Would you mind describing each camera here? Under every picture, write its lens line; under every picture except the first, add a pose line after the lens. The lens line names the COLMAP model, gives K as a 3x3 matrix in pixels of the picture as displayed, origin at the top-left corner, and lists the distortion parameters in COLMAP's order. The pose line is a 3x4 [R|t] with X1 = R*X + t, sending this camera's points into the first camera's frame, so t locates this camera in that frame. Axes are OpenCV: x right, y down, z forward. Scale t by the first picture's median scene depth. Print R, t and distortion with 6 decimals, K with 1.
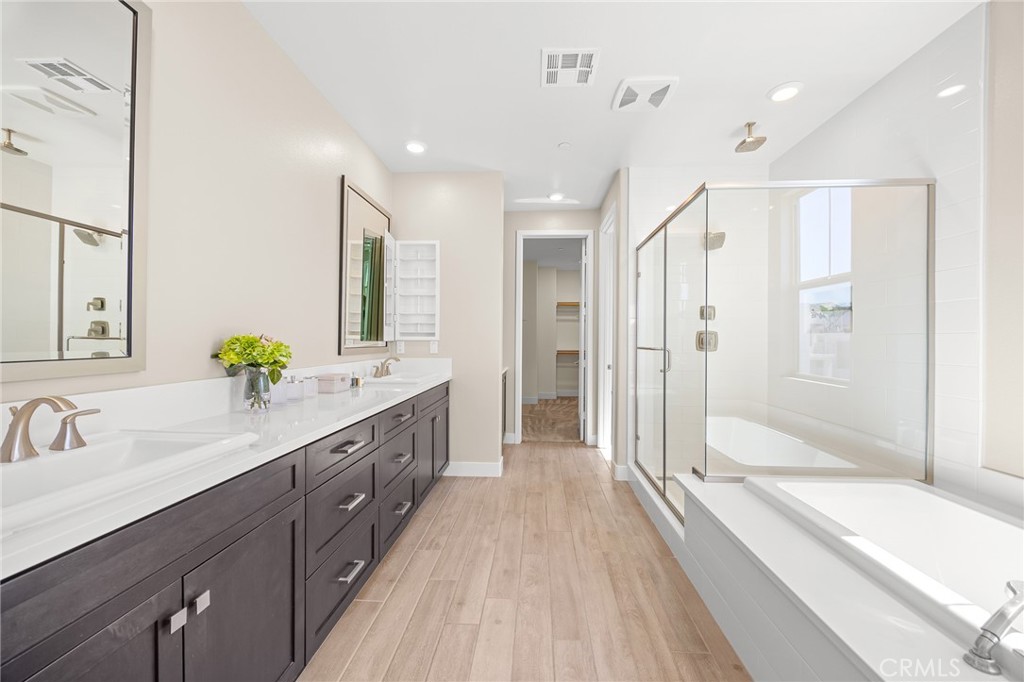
lens RADIAL K [[389.5, 0, 519.0], [0, 389.5, 339.7], [0, 0, 1]] dist [-0.000789, -0.000356]
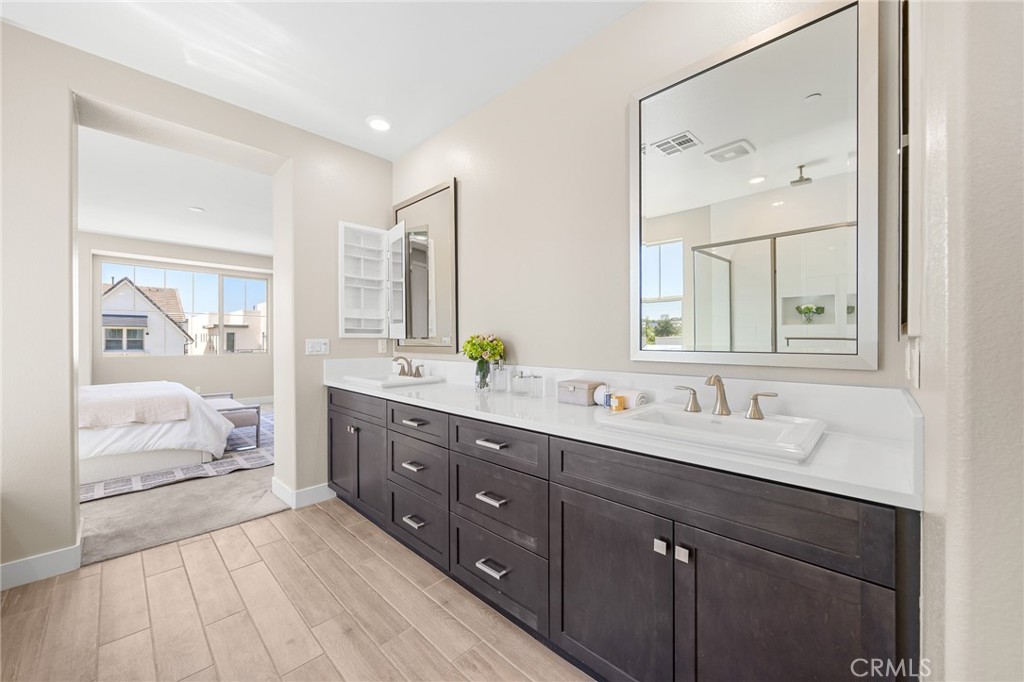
lens RADIAL K [[389.5, 0, 519.0], [0, 389.5, 339.7], [0, 0, 1]] dist [-0.000789, -0.000356]
pose [[-0.657569, -0.008068, -0.753351, 0.270353], [-0.000522, 0.999947, -0.010253, 0.015881], [0.753394, -0.006349, -0.657538, 1.875813]]
